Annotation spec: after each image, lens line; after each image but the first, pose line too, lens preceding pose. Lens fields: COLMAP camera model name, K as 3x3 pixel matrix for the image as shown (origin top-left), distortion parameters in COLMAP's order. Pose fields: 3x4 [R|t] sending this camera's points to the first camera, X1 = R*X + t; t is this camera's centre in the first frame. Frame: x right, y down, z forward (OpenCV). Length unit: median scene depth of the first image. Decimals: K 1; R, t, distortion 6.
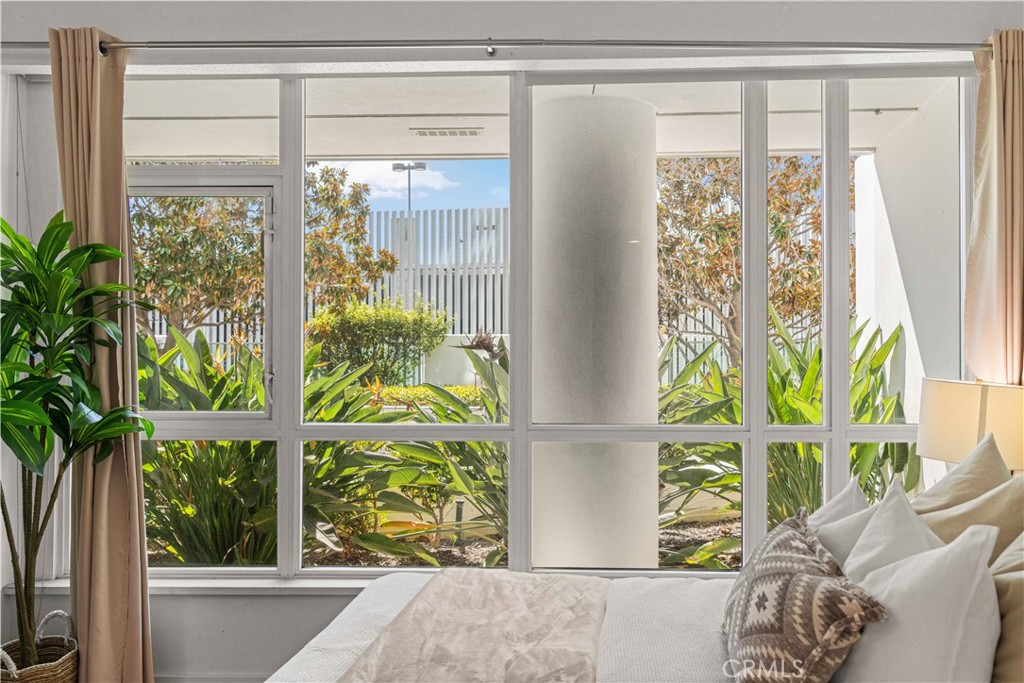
lens RADIAL K [[823.0, 0, 511.8], [0, 823.0, 342.0], [0, 0, 1]] dist [-0.011818, -0.004866]
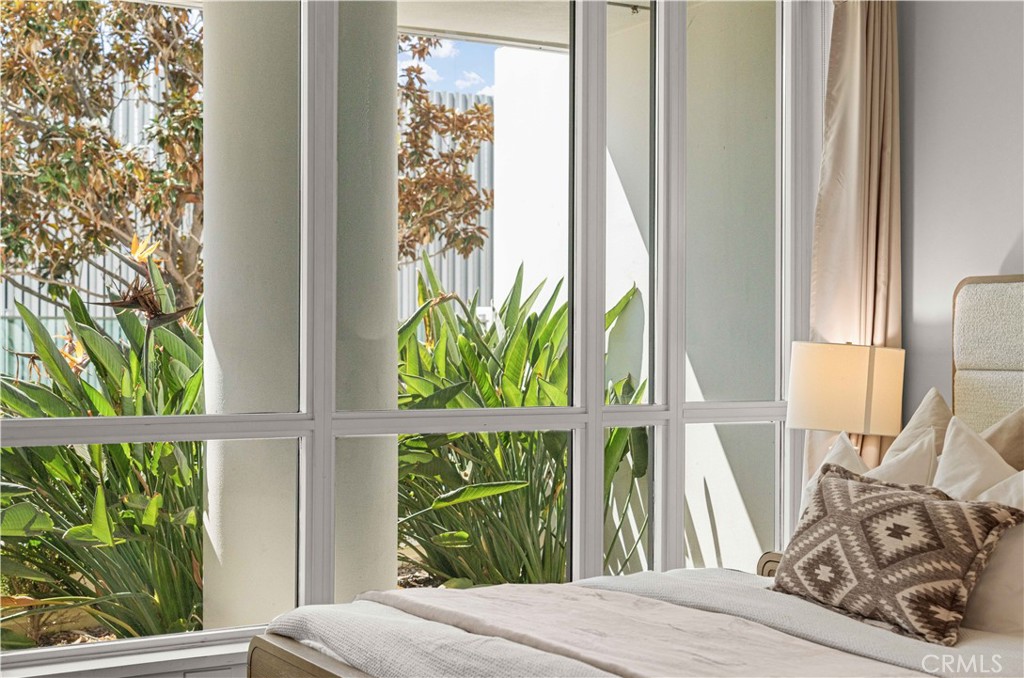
lens RADIAL K [[1563.0, 0, 512.2], [0, 1563.0, 339.3], [0, 0, 1]] dist [0.000553, 0.000000]
pose [[0.815839, 0.002971, 0.578271, -1.308574], [-0.006297, 0.999973, 0.003746, 0.068023], [-0.578244, -0.006698, 0.815836, -0.361738]]
